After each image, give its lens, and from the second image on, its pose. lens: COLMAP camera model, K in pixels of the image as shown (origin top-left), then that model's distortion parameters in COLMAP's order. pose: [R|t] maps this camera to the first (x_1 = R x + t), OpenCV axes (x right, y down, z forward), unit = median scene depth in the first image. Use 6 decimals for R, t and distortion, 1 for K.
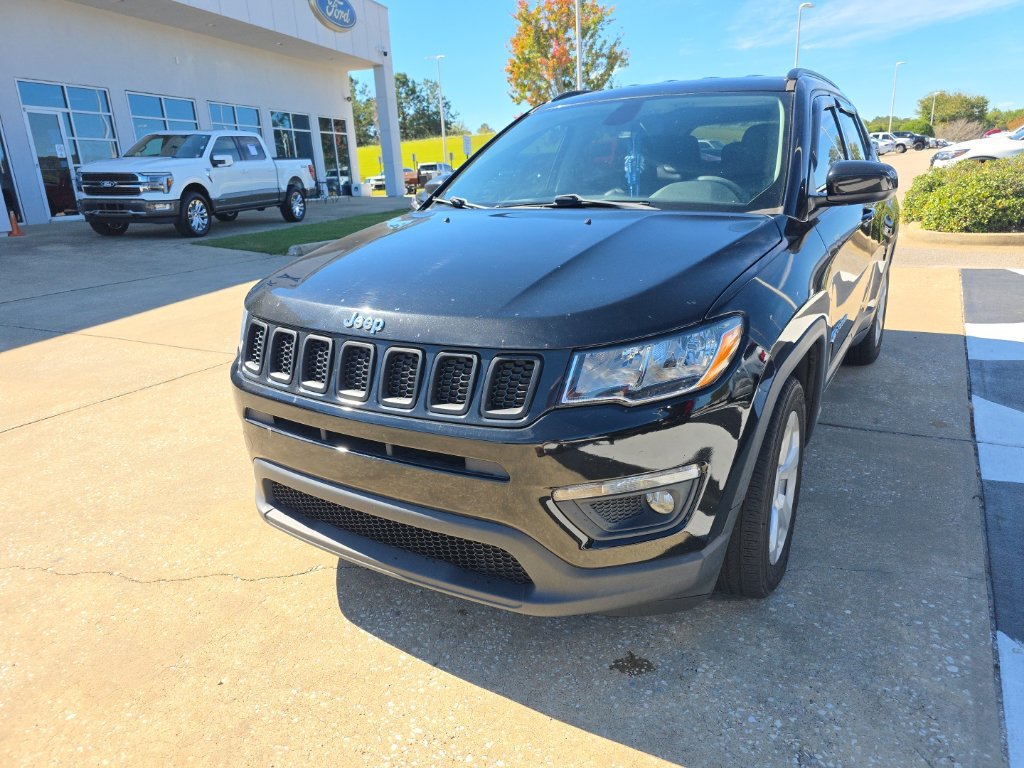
lens RADIAL K [[700.5, 0, 512.0], [0, 700.5, 384.0], [0, 0, 1]] dist [0.046774, -0.043247]
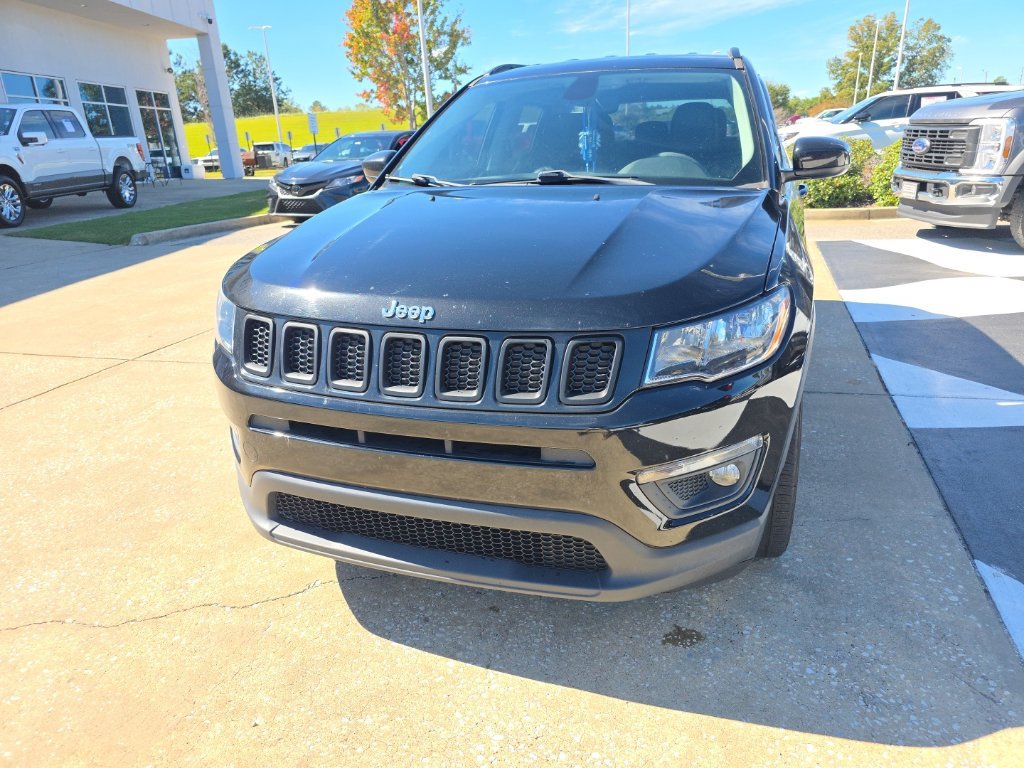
lens RADIAL K [[702.3, 0, 521.4], [0, 702.3, 393.1], [0, 0, 1]] dist [0.047615, -0.045906]
pose [[0.973868, -0.072288, 0.215305, -0.042312], [0.064874, 0.997038, 0.041317, -0.001521], [-0.217654, -0.026269, 0.975672, 0.011329]]
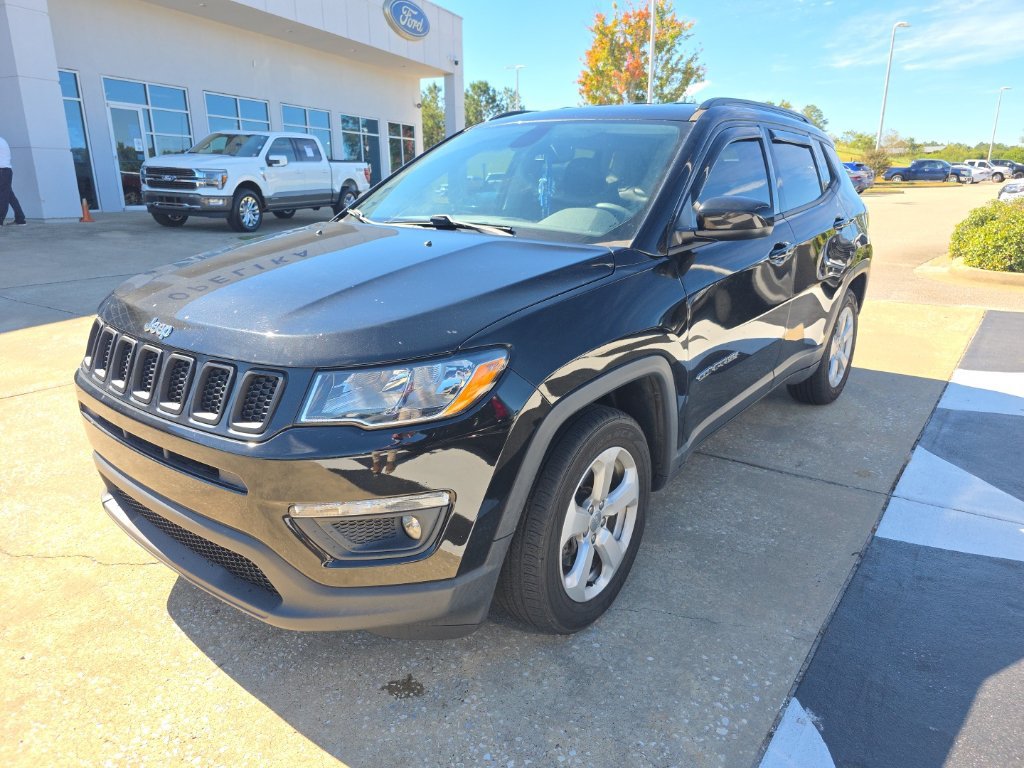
lens RADIAL K [[700.2, 0, 506.3], [0, 700.2, 381.1], [0, 0, 1]] dist [0.053745, -0.054555]
pose [[0.991911, 0.075315, -0.102174, 0.065198], [-0.076865, 0.996977, -0.011309, -0.005858], [0.101013, 0.019071, 0.994702, 0.001945]]
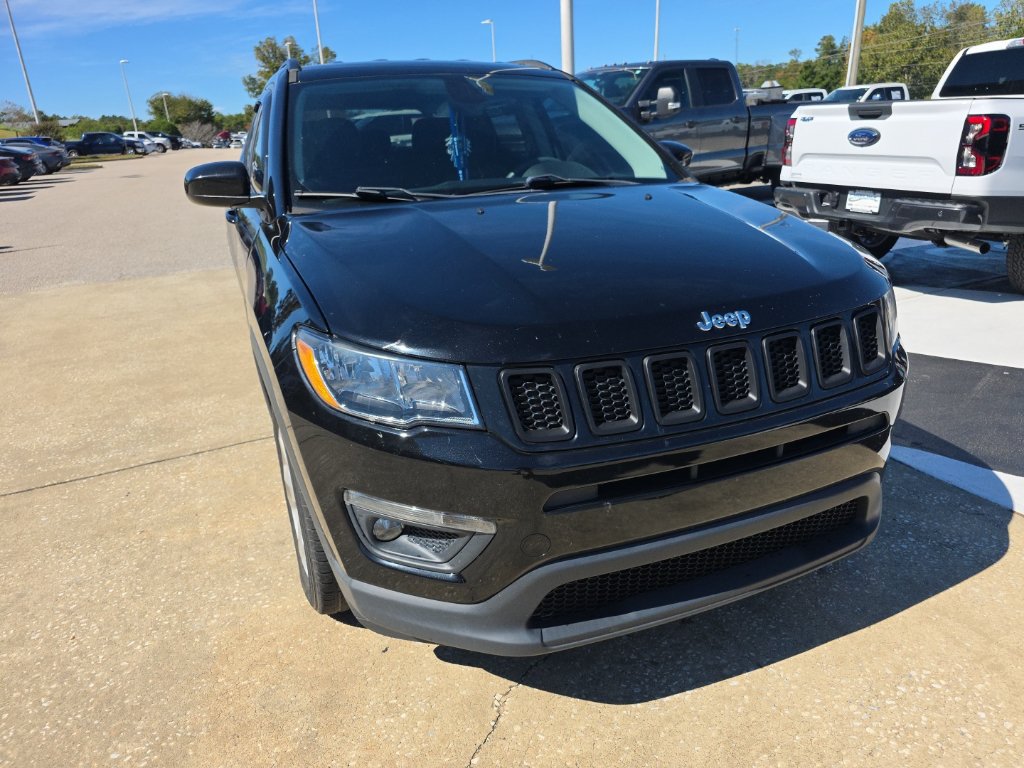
lens RADIAL K [[701.0, 0, 527.6], [0, 701.0, 392.8], [0, 0, 1]] dist [0.044684, -0.041241]
pose [[0.561142, -0.271815, 0.781816, -0.160552], [0.264029, 0.953980, 0.142166, -0.029299], [-0.784479, 0.126647, 0.607086, 0.107663]]
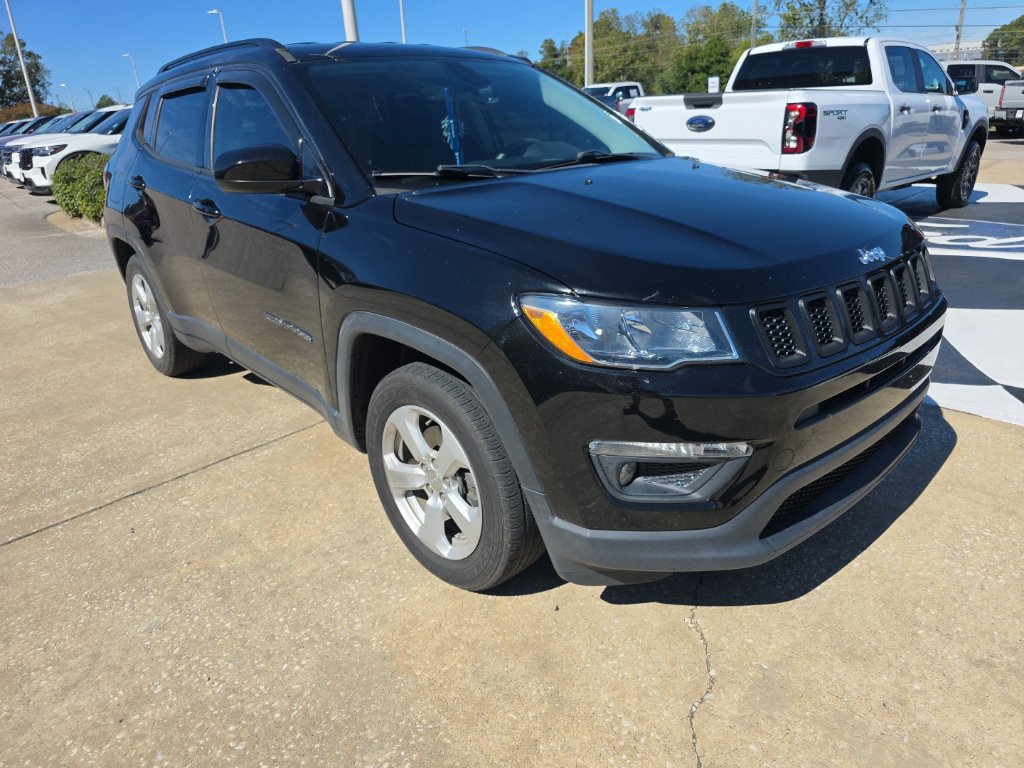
lens RADIAL K [[700.4, 0, 527.4], [0, 700.4, 376.1], [0, 0, 1]] dist [0.051661, -0.050342]
pose [[0.250123, -0.309301, 0.917481, -0.208981], [0.324290, 0.919631, 0.221618, -0.049551], [-0.912291, 0.242098, 0.330324, 0.182011]]
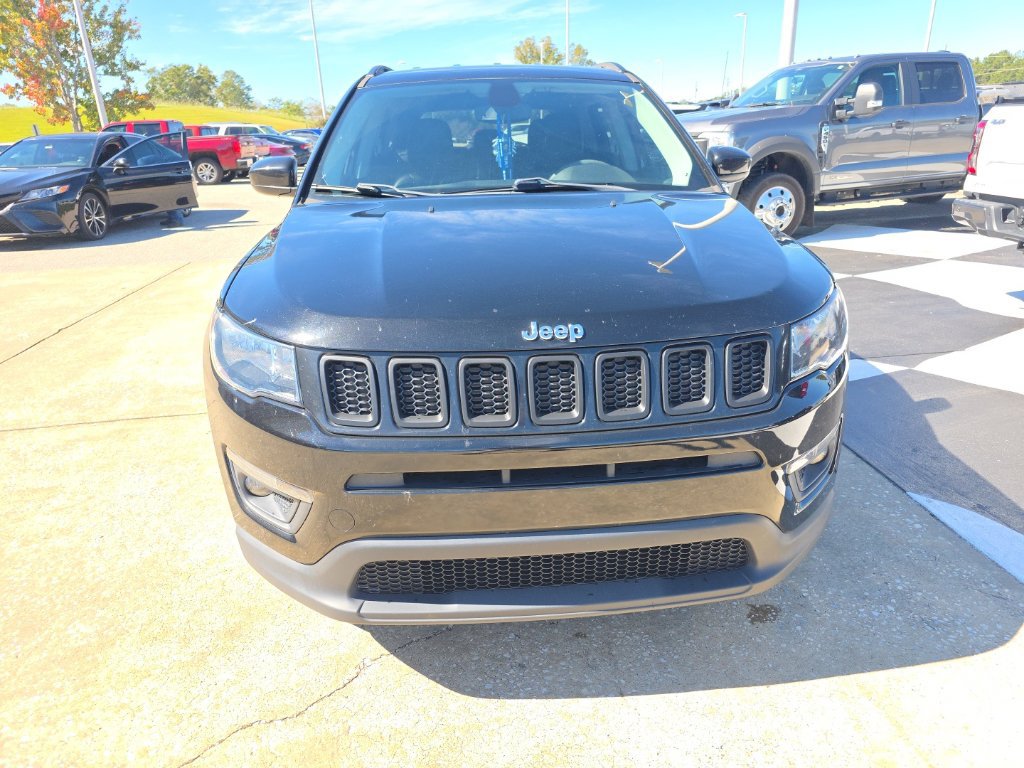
lens RADIAL K [[699.7, 0, 529.3], [0, 699.7, 386.6], [0, 0, 1]] dist [0.051310, -0.046808]
pose [[0.795064, -0.184901, 0.577655, -0.114001], [0.174756, 0.981846, 0.073751, -0.014086], [-0.580805, 0.042312, 0.812943, 0.053787]]
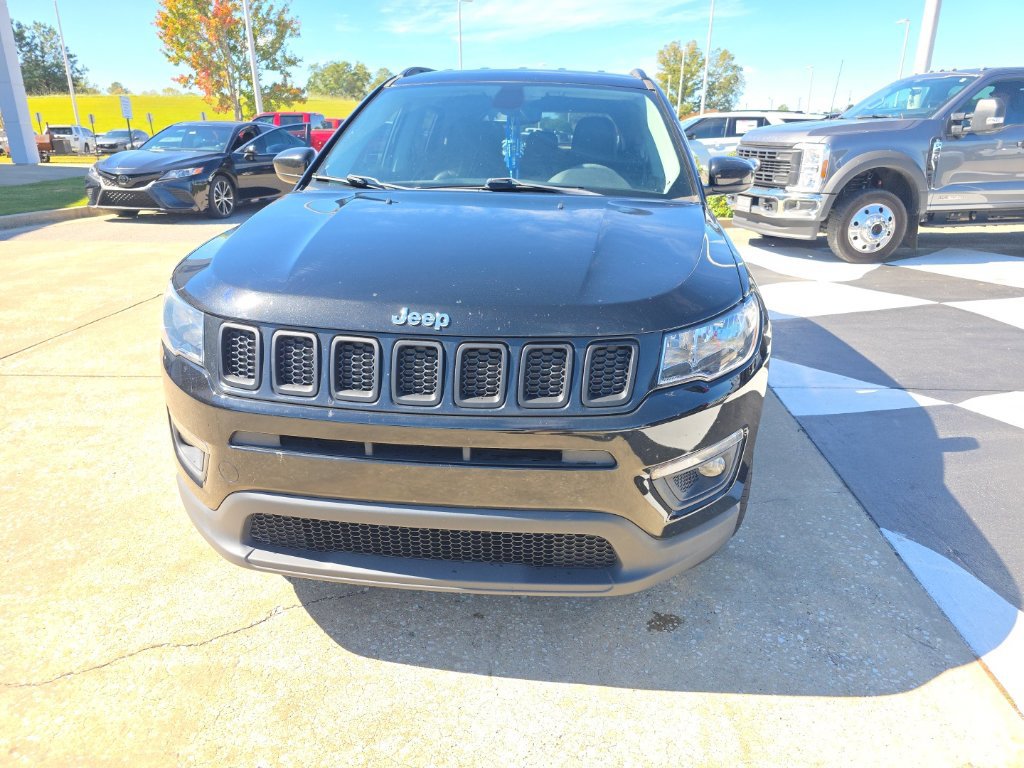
lens RADIAL K [[700.7, 0, 527.5], [0, 700.7, 383.8], [0, 0, 1]] dist [0.051281, -0.048323]
pose [[0.892776, -0.098066, 0.439697, -0.076991], [0.086807, 0.995176, 0.045700, -0.005281], [-0.442058, -0.002631, 0.896983, 0.021745]]
